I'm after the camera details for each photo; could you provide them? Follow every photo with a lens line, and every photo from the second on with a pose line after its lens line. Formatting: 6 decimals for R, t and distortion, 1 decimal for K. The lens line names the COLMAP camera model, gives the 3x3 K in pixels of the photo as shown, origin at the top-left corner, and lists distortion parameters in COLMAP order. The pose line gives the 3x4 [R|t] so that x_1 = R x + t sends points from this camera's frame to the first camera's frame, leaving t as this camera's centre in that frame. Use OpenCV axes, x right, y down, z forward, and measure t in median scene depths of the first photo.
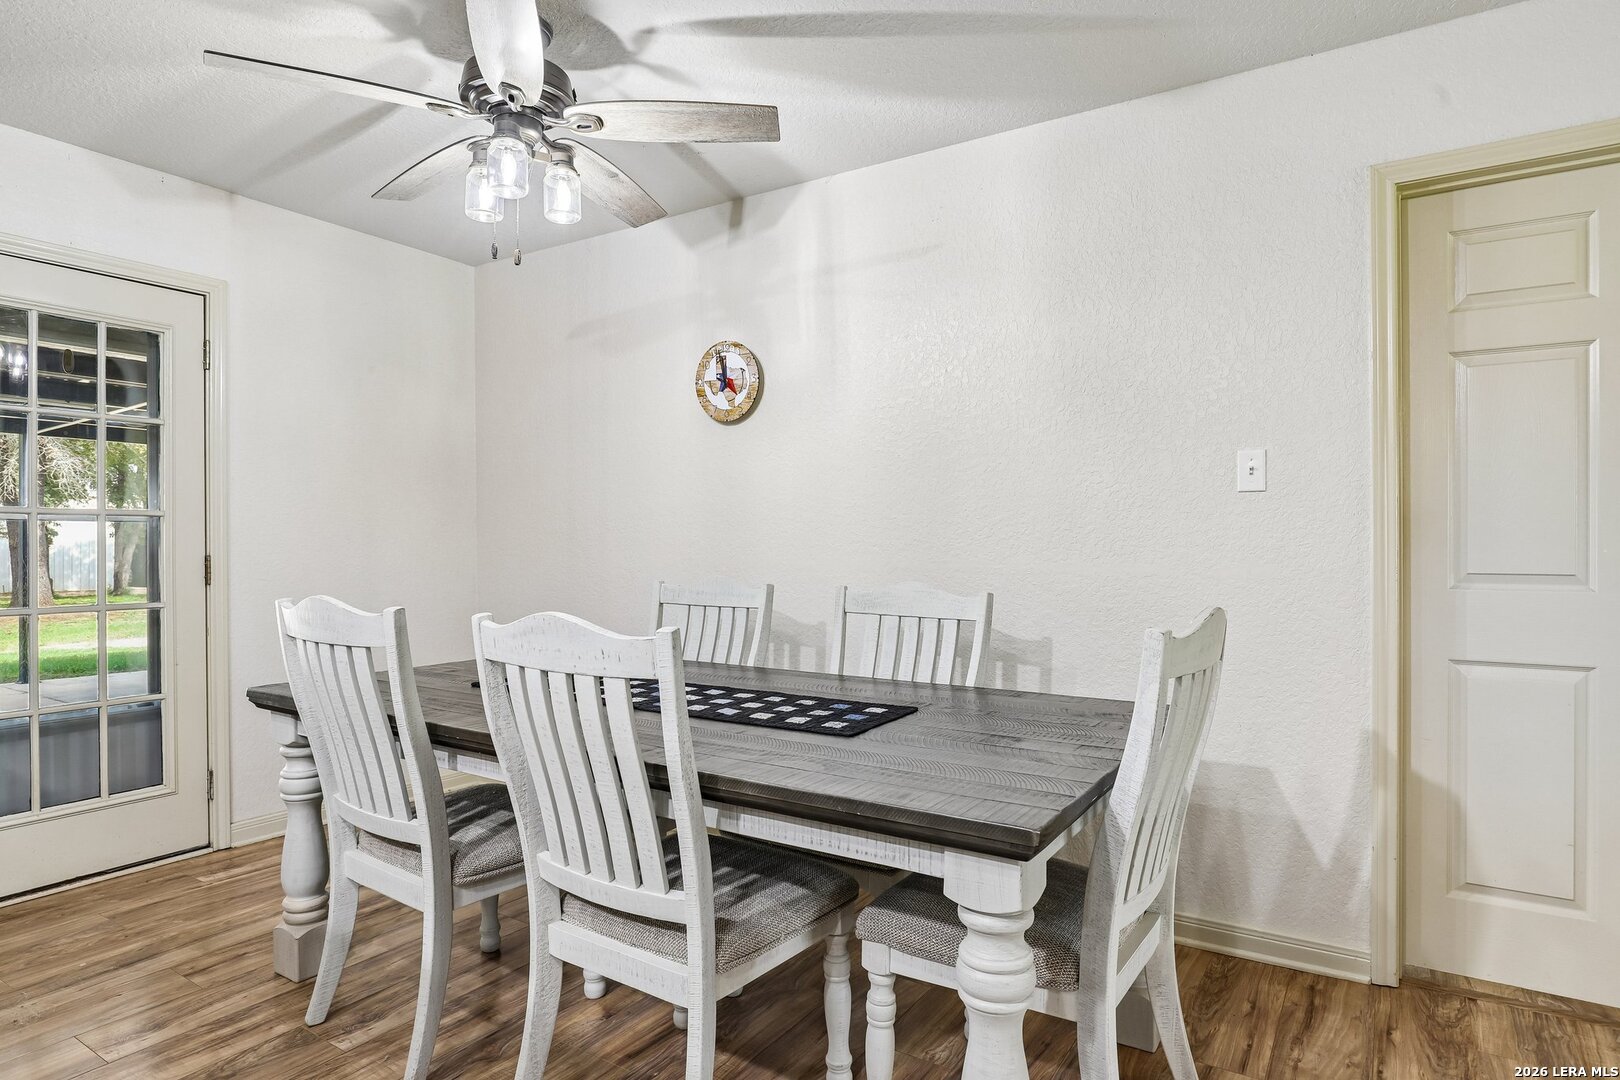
lens RADIAL K [[907.9, 0, 840.6], [0, 907.9, 541.3], [0, 0, 1]] dist [0.001343, 0.000453]
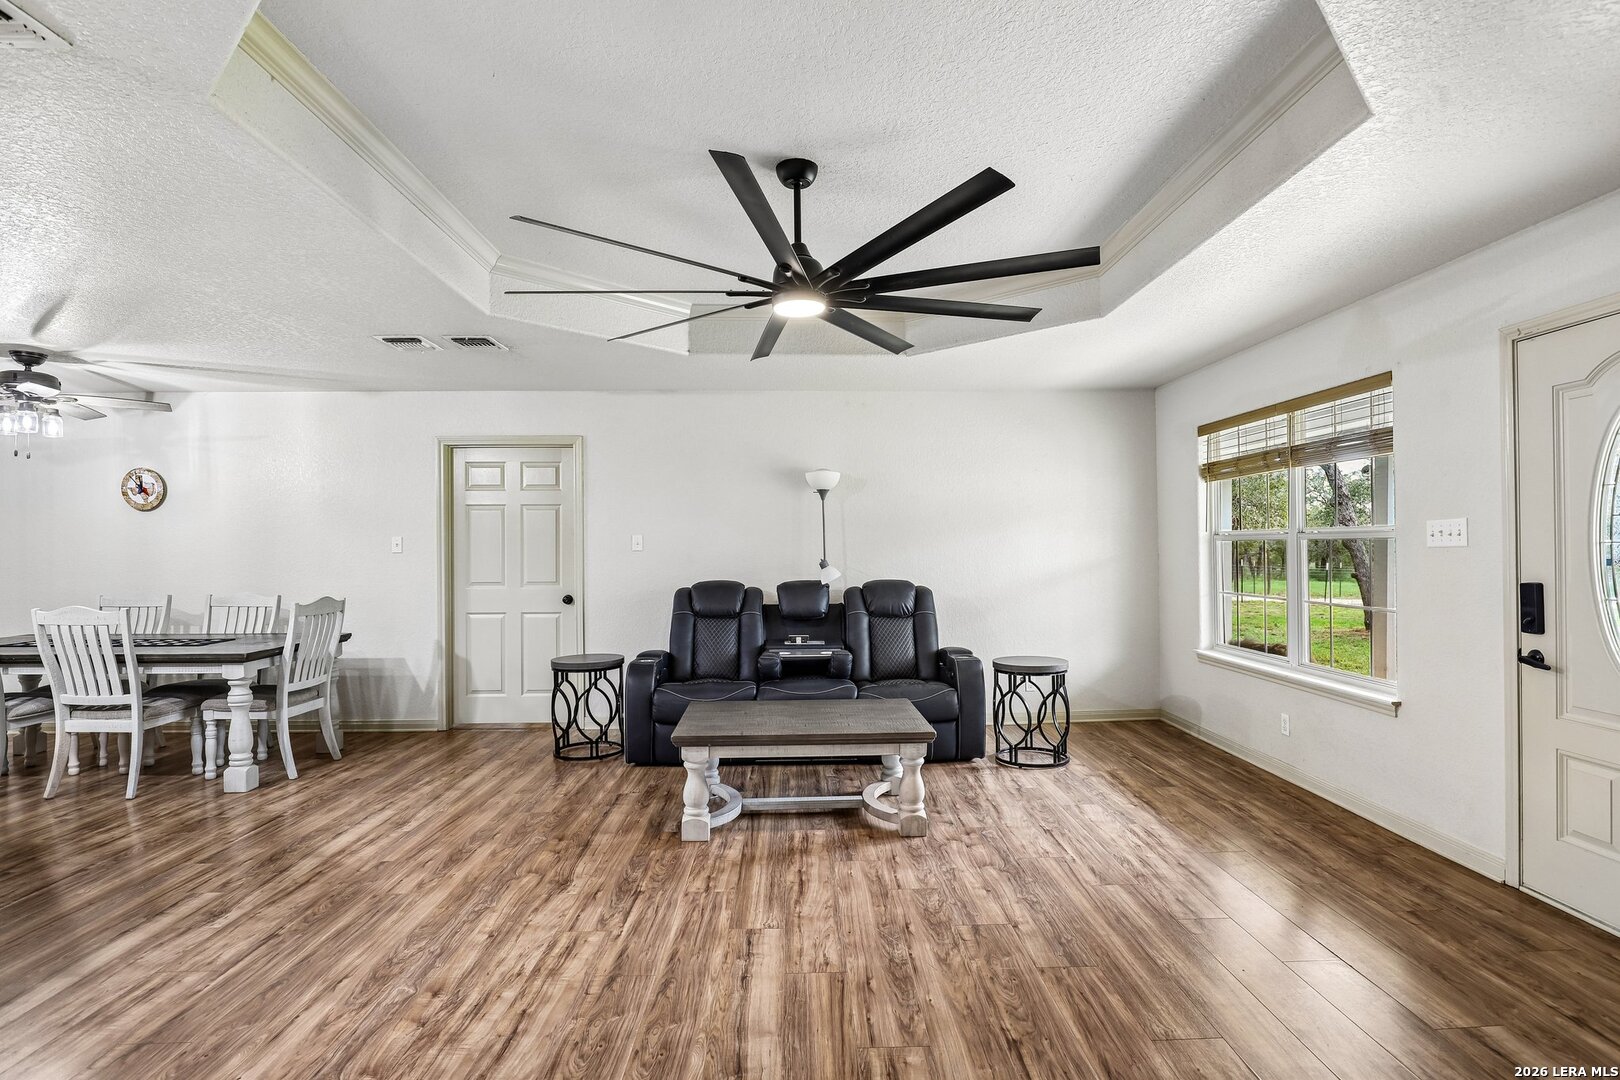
lens RADIAL K [[832.8, 0, 819.9], [0, 832.8, 538.3], [0, 0, 1]] dist [-0.019882, 0.000490]
pose [[0.839684, -0.001973, 0.543072, 0.177245], [0.005817, 0.999969, -0.005360, -0.075482], [-0.543044, 0.007660, 0.839669, -1.641709]]
